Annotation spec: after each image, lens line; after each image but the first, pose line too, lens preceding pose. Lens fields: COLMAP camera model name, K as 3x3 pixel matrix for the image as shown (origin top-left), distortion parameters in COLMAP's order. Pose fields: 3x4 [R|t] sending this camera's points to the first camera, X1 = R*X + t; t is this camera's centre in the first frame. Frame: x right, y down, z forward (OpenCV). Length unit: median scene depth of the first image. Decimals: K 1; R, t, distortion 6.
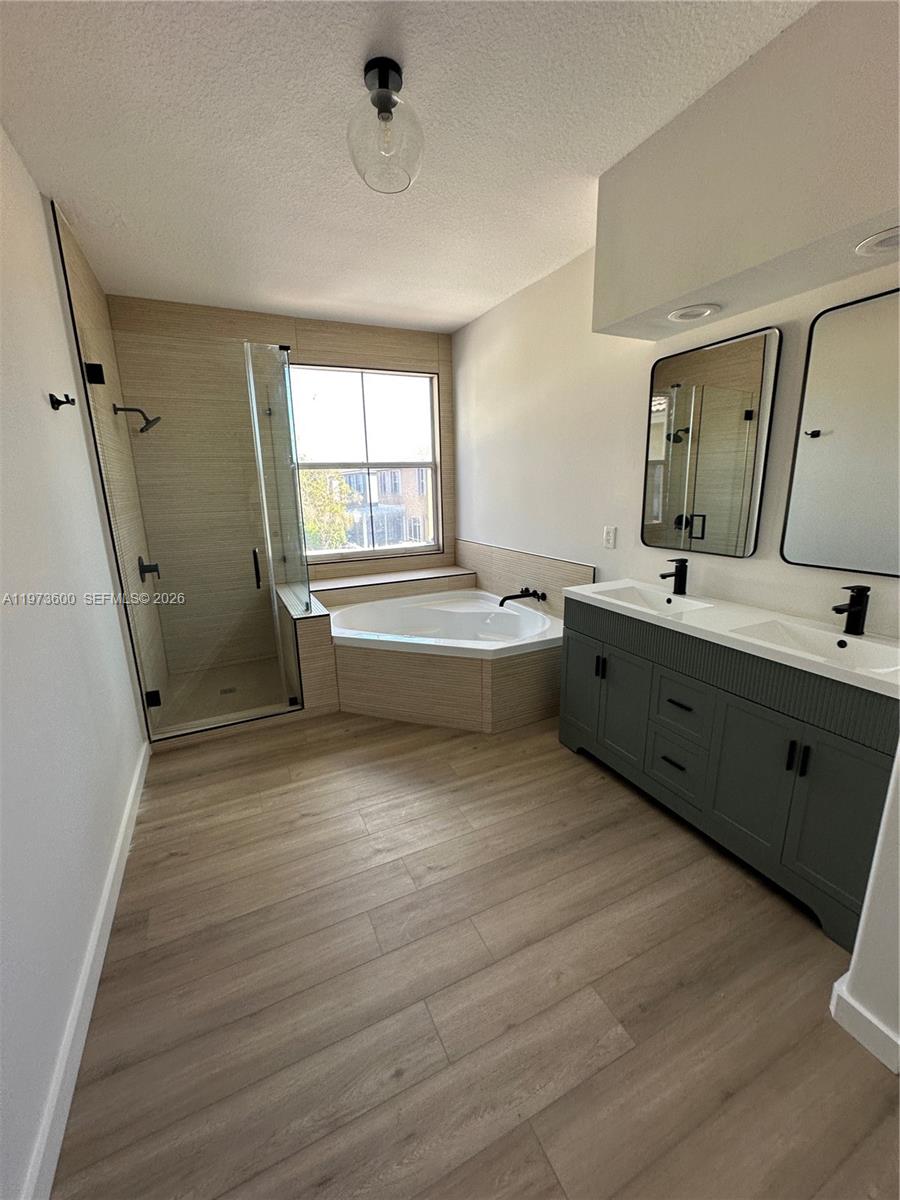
lens RADIAL K [[478.8, 0, 450.0], [0, 478.8, 600.0], [0, 0, 1]] dist [-0.002337, 0.000568]
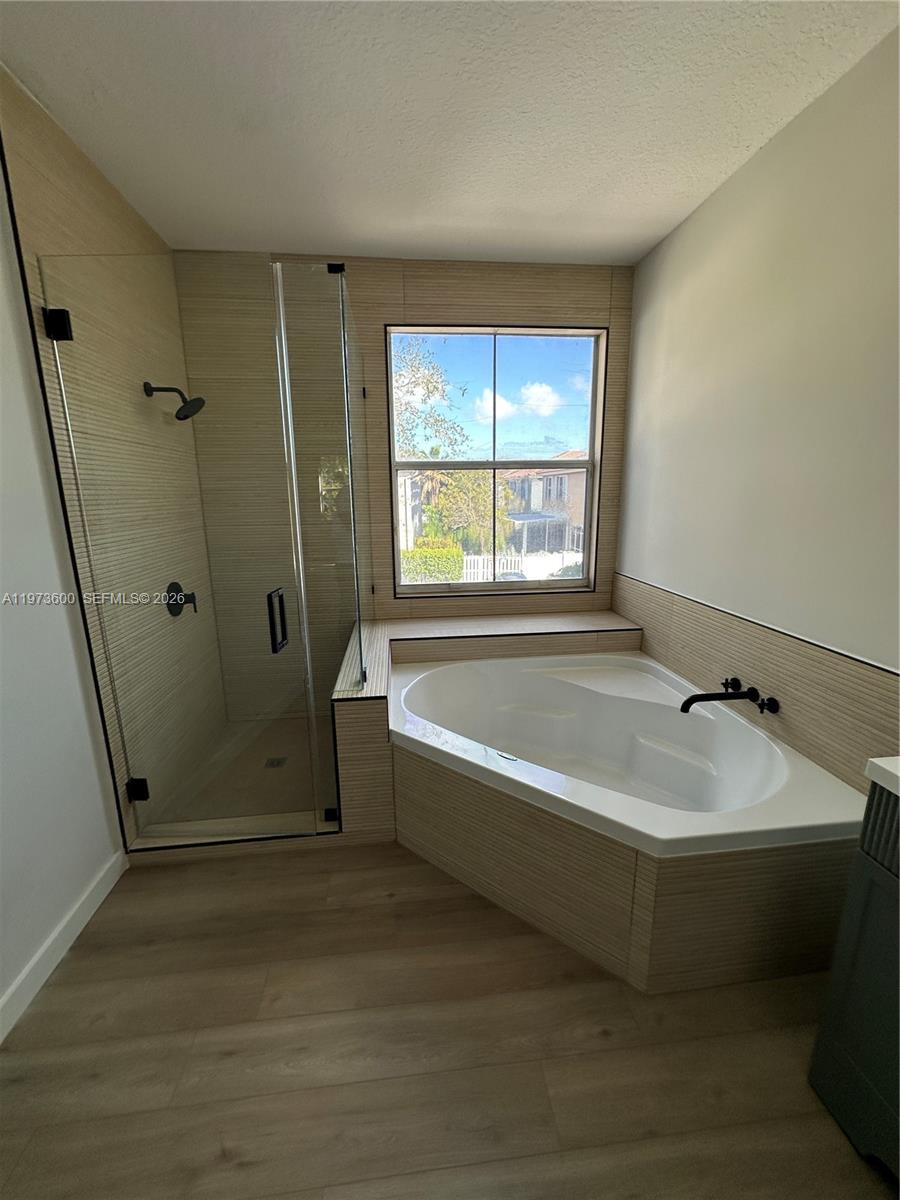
lens RADIAL K [[478.8, 0, 450.0], [0, 478.8, 600.0], [0, 0, 1]] dist [-0.002337, 0.000568]
pose [[0.942866, 0.083733, -0.322479, 0.017927], [-0.087345, 0.996173, 0.003281, -0.093970], [0.321519, 0.025073, 0.946571, 0.374981]]
